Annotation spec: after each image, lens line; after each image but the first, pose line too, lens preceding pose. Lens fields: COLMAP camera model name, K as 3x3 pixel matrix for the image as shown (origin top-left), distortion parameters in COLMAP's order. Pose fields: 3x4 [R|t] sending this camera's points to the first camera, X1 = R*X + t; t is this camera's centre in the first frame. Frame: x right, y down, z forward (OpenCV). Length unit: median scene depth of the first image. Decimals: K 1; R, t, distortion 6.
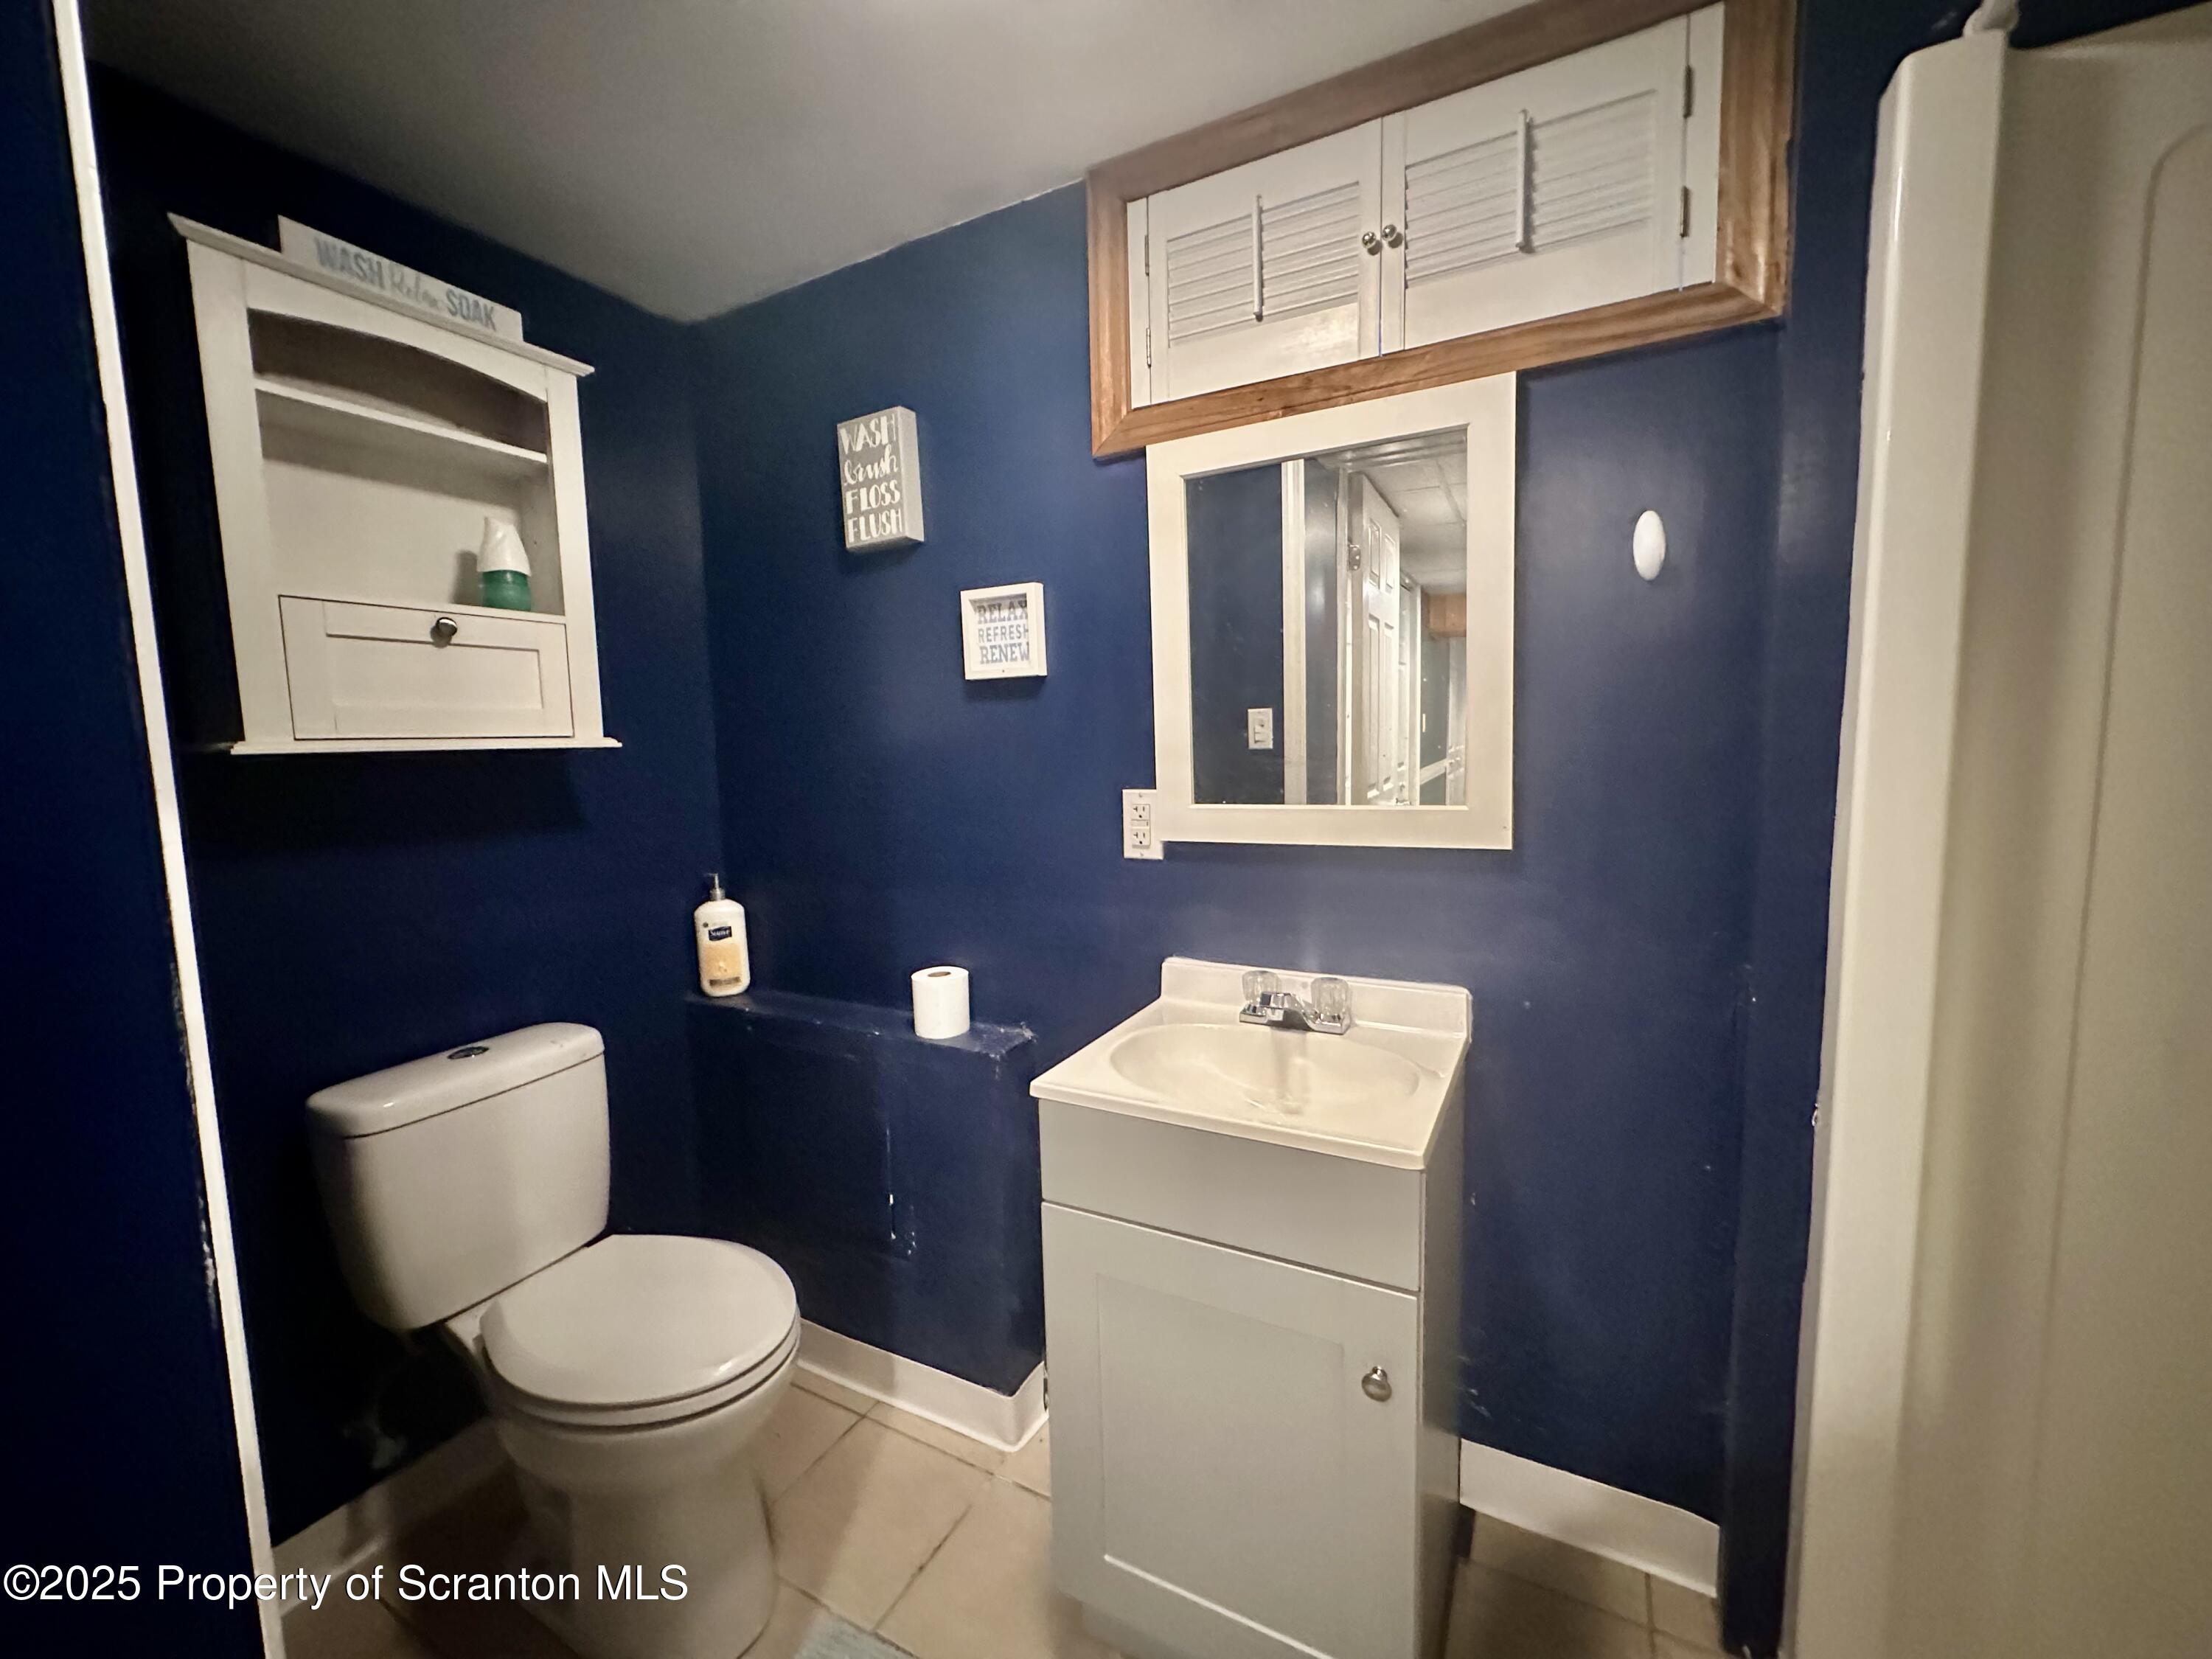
lens RADIAL K [[883.3, 0, 1101.7], [0, 883.3, 828.1], [0, 0, 1]] dist [-0.006036, 0.001340]
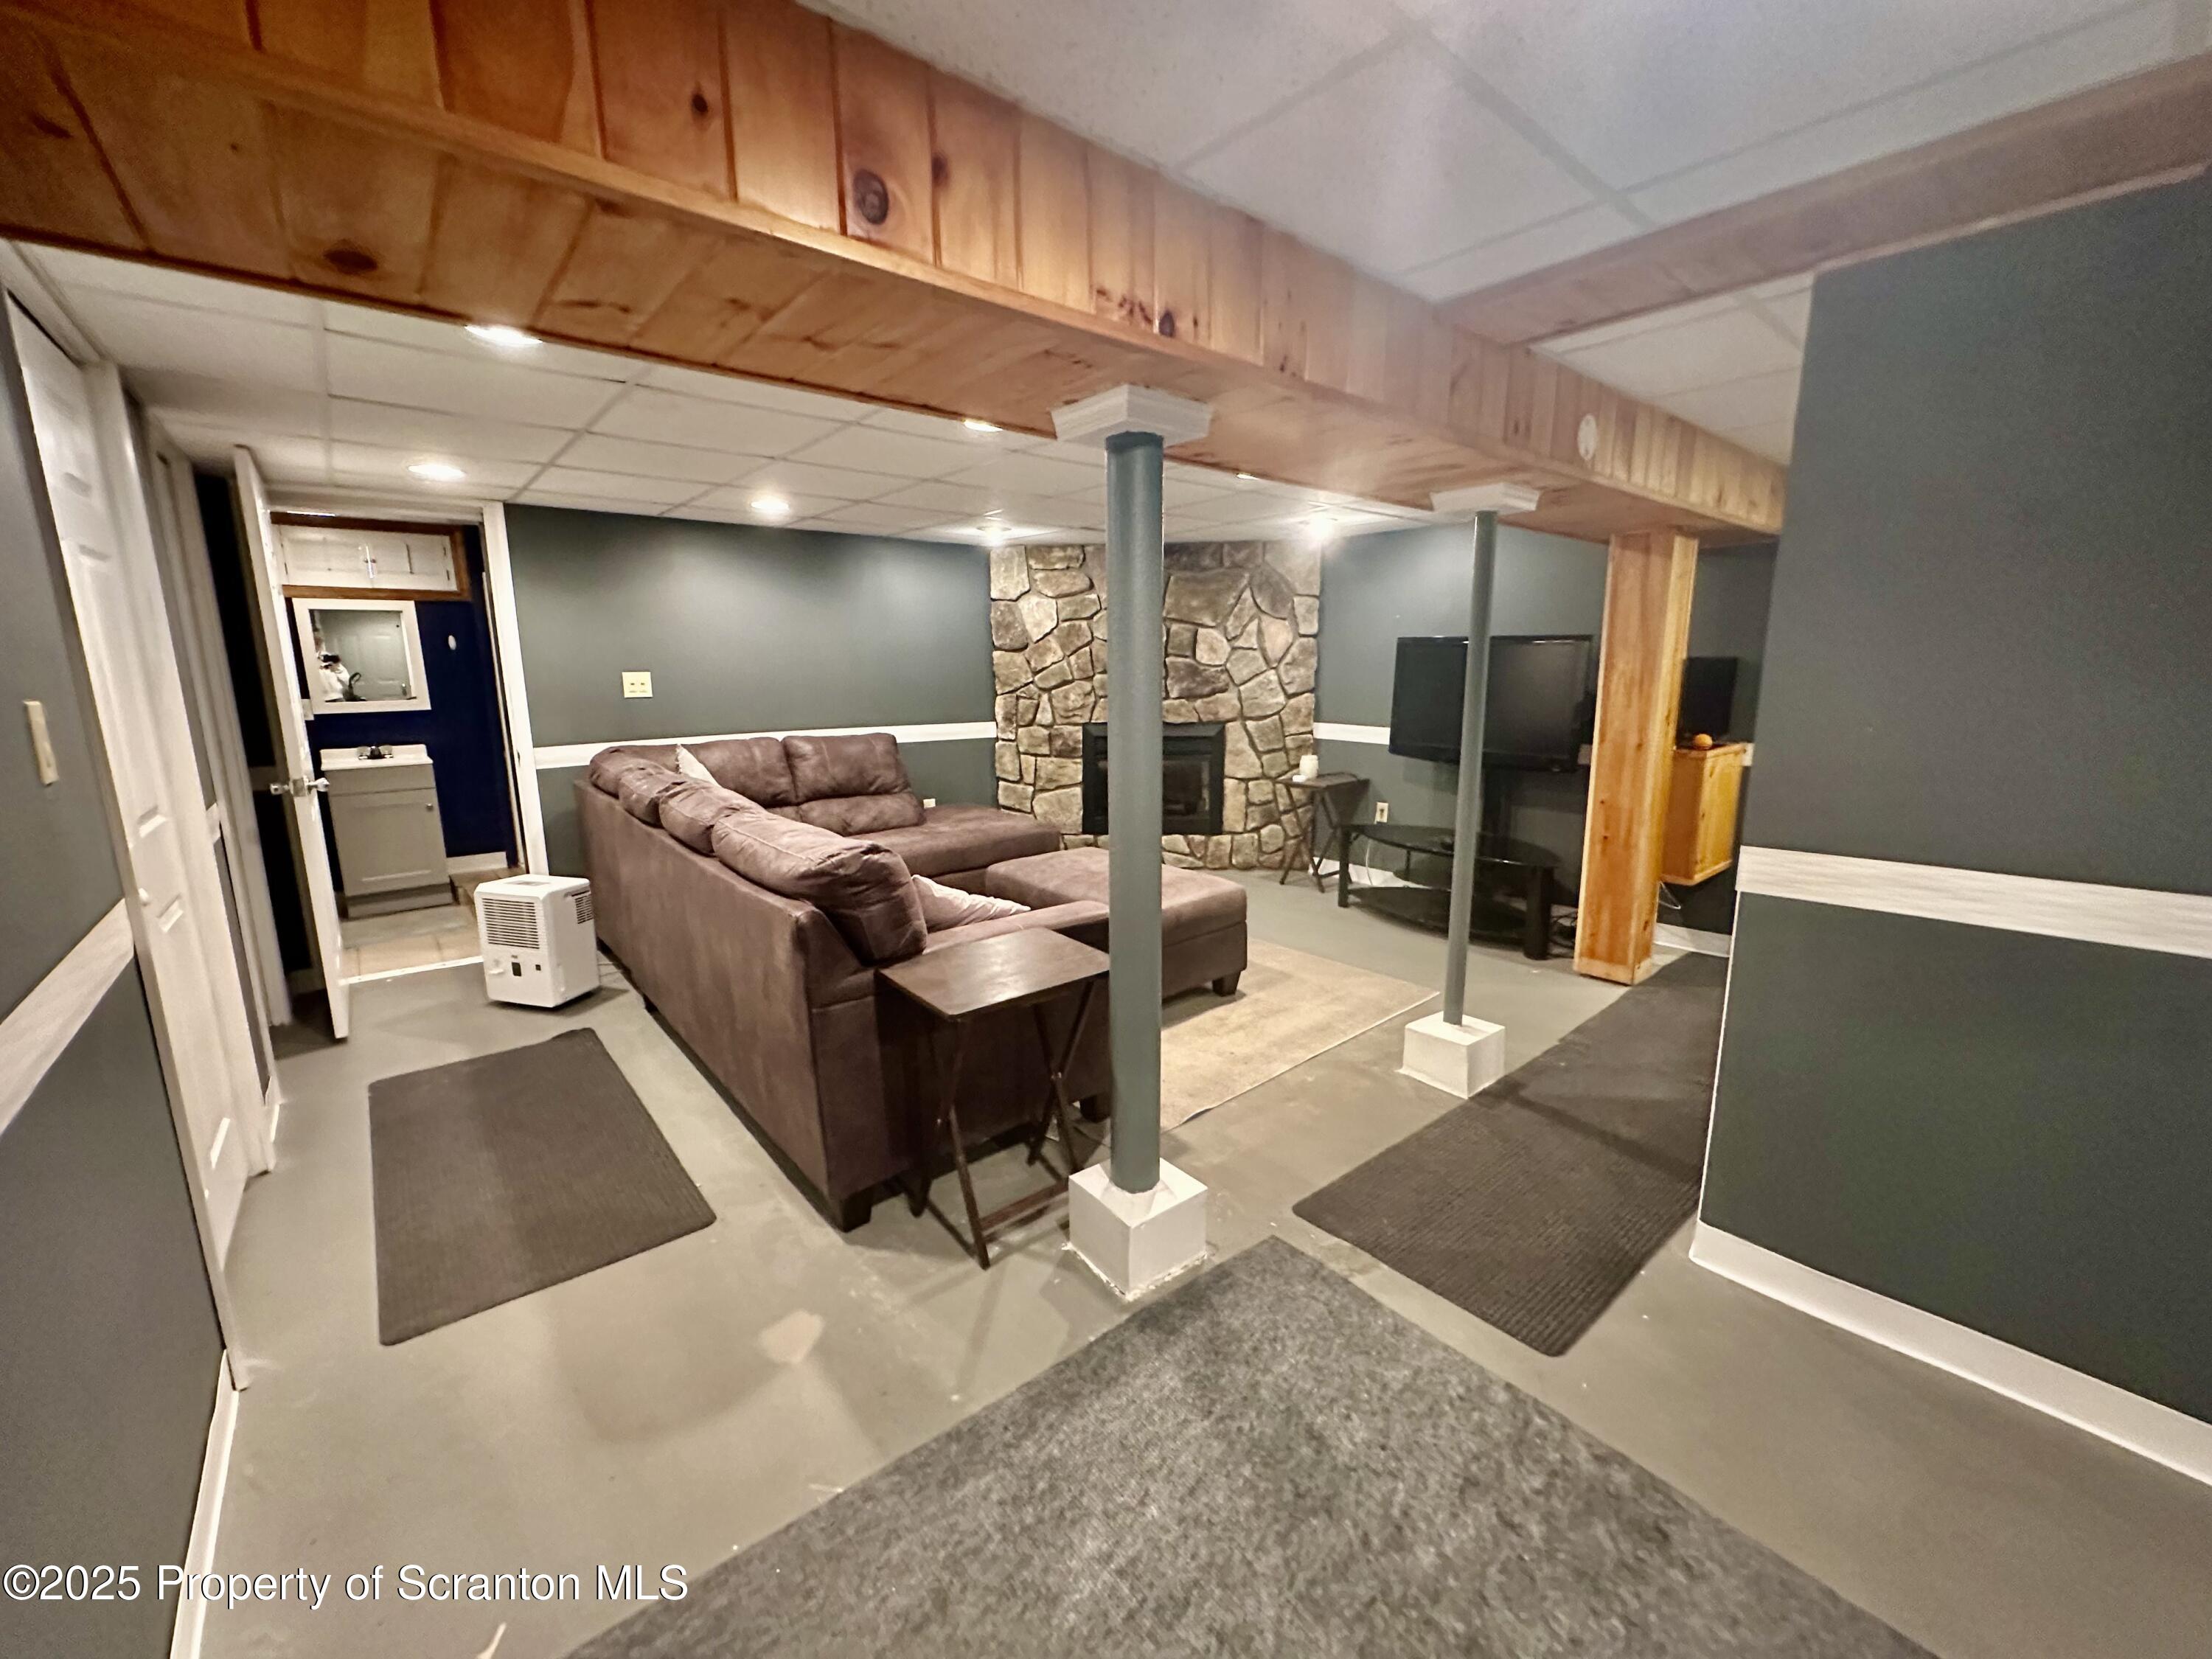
lens RADIAL K [[883.3, 0, 1101.7], [0, 883.3, 828.1], [0, 0, 1]] dist [-0.006036, 0.001340]
pose [[0.380230, -0.152167, 0.912289, -2.629932], [0.094604, 0.987598, 0.125298, 0.423168], [-0.920041, 0.038665, 0.389910, -4.189080]]
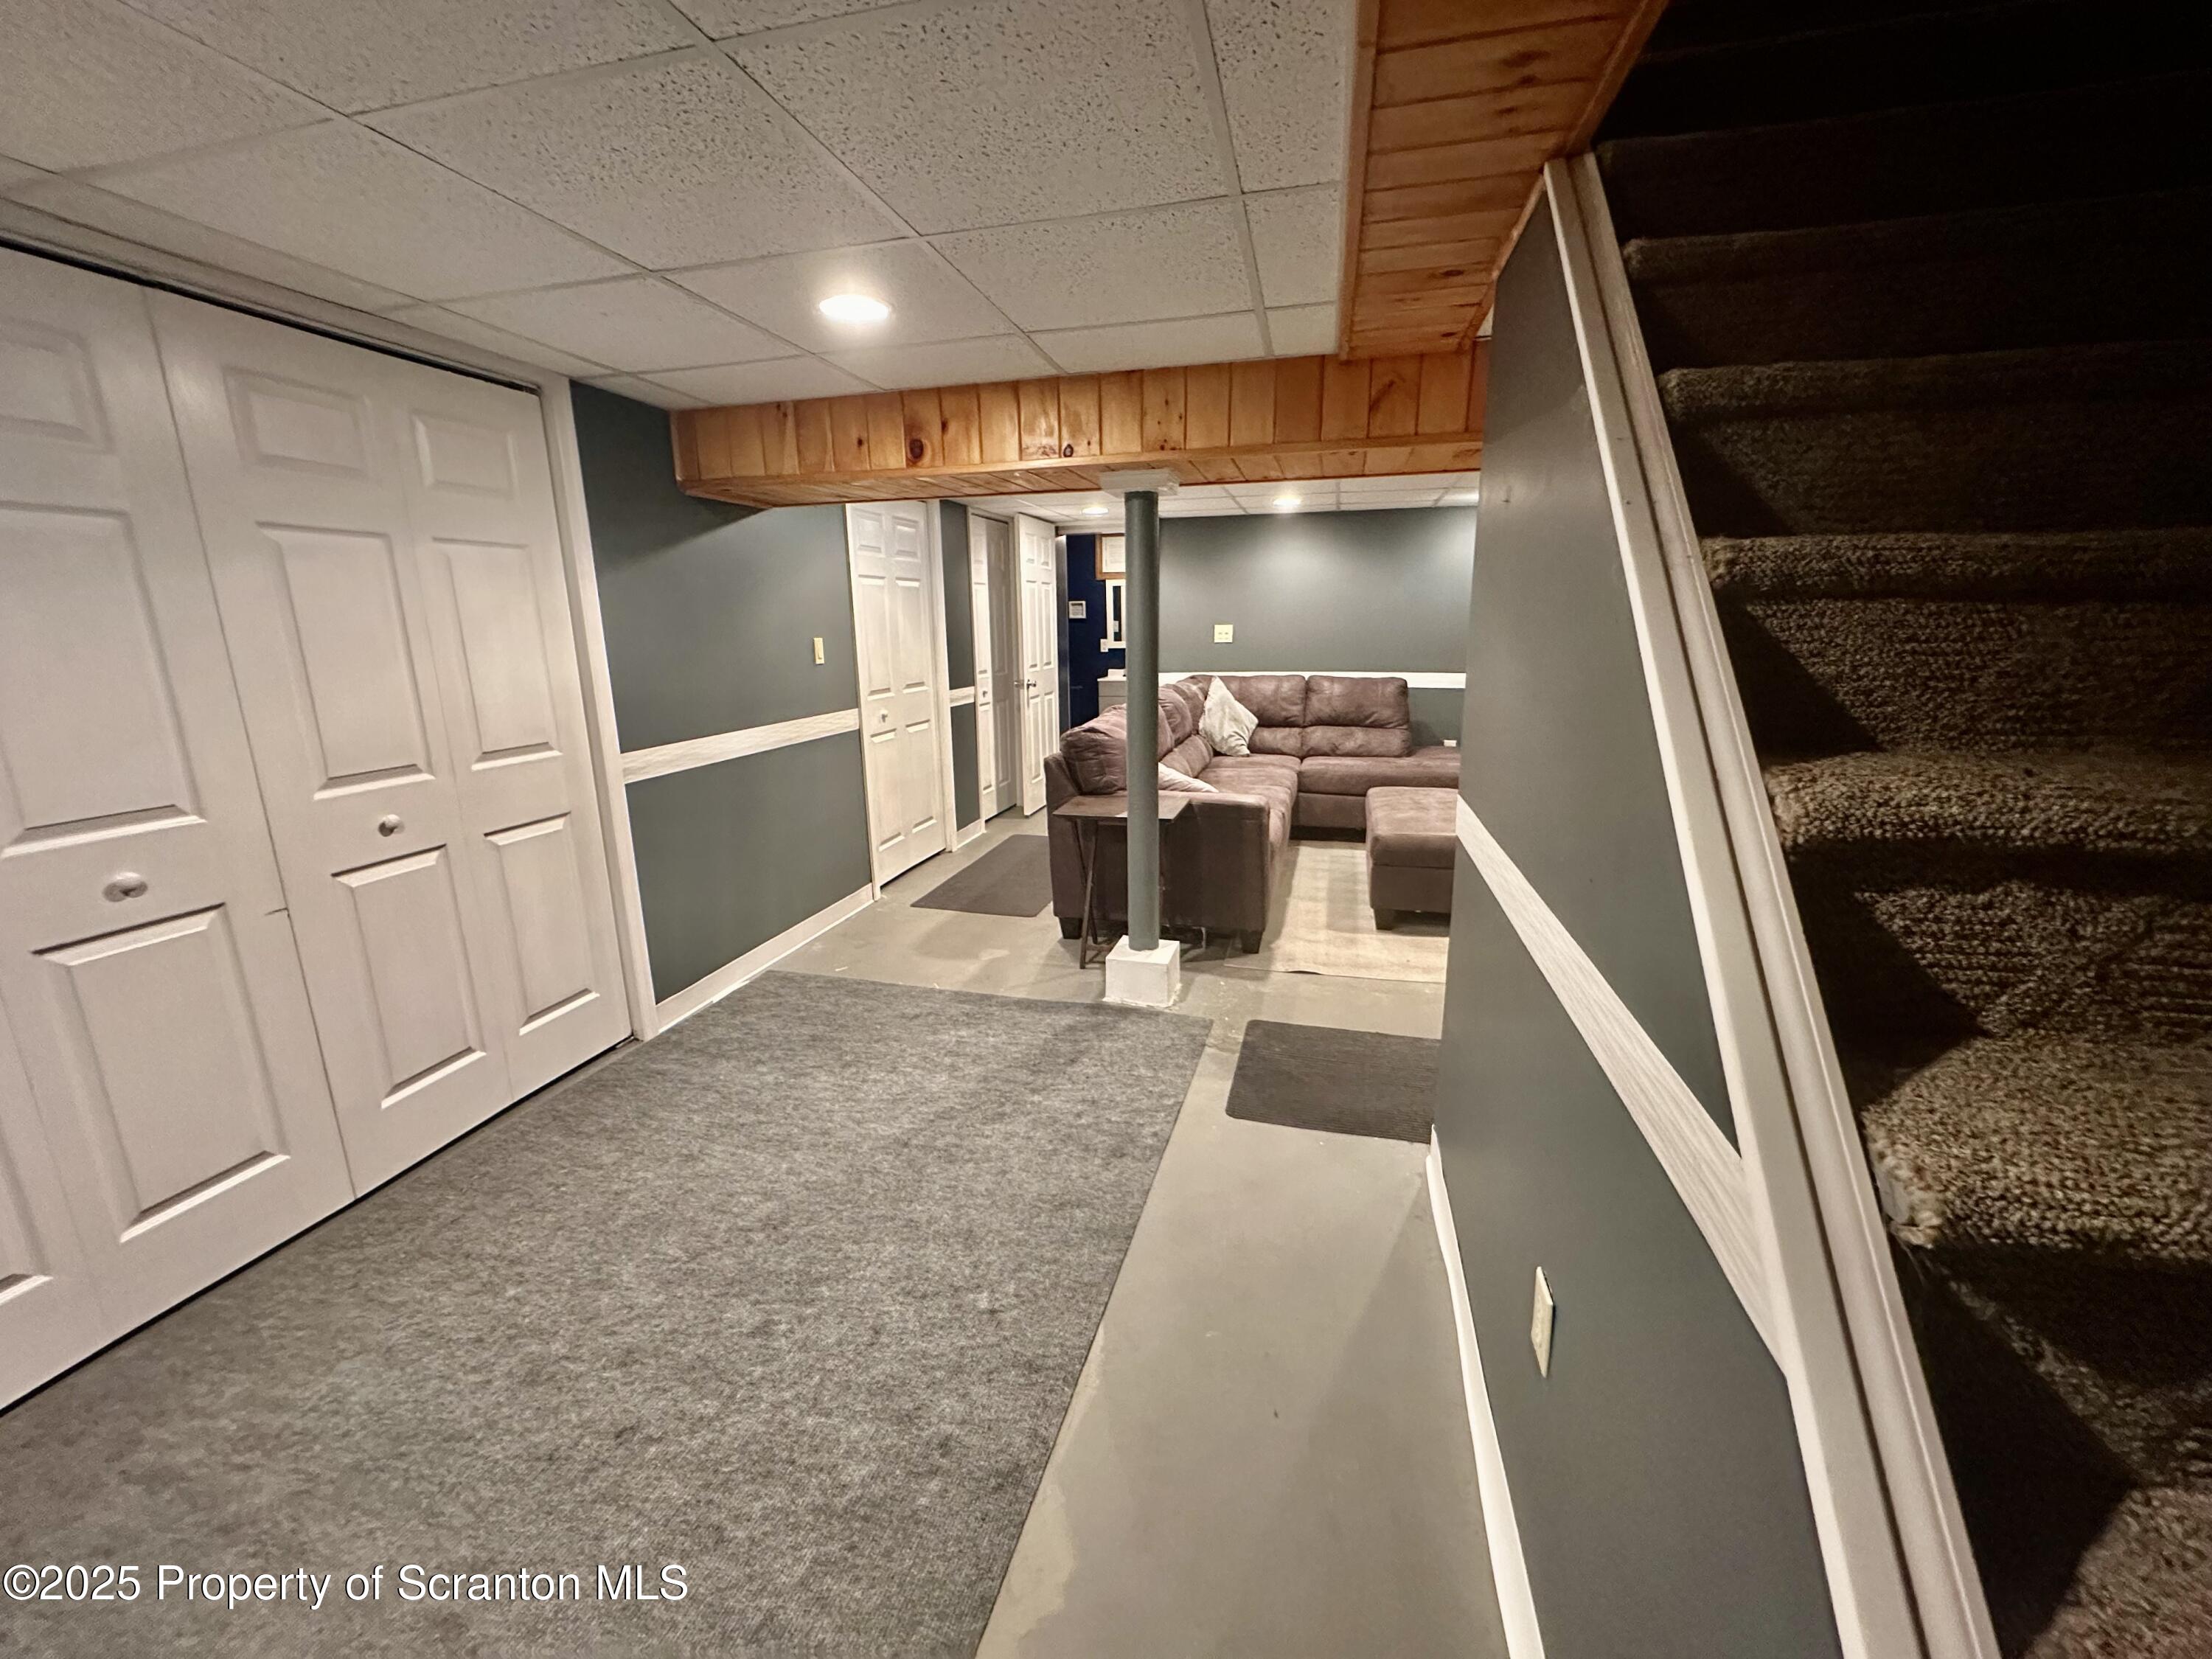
lens RADIAL K [[883.3, 0, 1101.7], [0, 883.3, 828.1], [0, 0, 1]] dist [-0.006036, 0.001340]
pose [[0.974229, -0.044883, 0.221050, -1.779628], [0.016866, 0.991754, 0.127041, 0.610873], [-0.224929, -0.120039, 0.966953, -6.424355]]
